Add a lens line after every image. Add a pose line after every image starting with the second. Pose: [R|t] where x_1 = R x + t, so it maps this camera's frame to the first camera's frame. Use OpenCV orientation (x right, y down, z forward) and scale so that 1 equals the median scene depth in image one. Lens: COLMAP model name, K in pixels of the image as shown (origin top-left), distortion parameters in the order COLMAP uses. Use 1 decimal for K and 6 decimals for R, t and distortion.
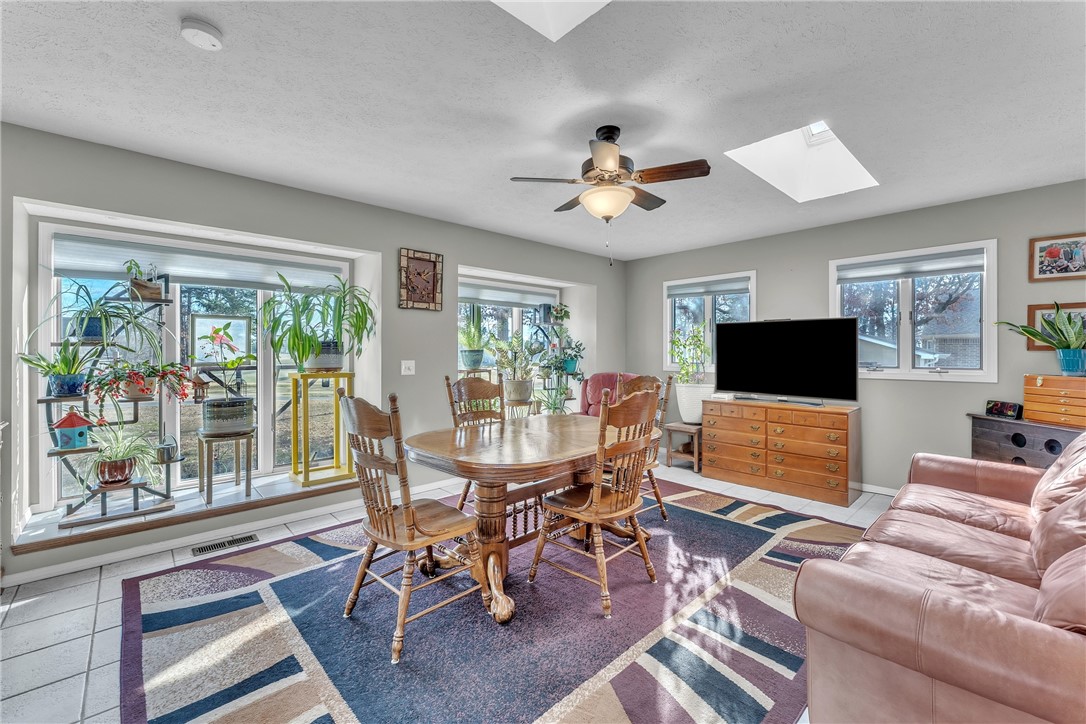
lens RADIAL K [[441.8, 0, 538.5], [0, 441.8, 354.5], [0, 0, 1]] dist [-0.001043, -0.000303]
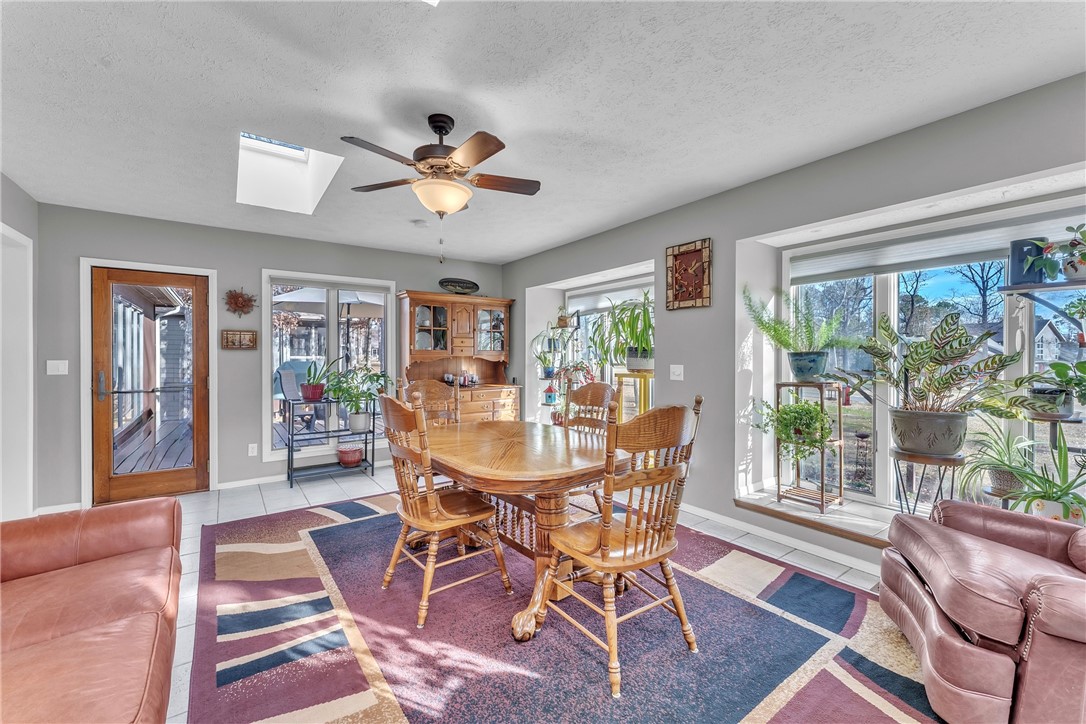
lens RADIAL K [[441.8, 0, 541.8], [0, 441.8, 359.2], [0, 0, 1]] dist [-0.001043, -0.000303]
pose [[-0.113618, 0.003111, -0.993520, 1.064376], [-0.009655, 0.999944, 0.004236, 0.000344], [0.993478, 0.010074, -0.113582, 1.312100]]
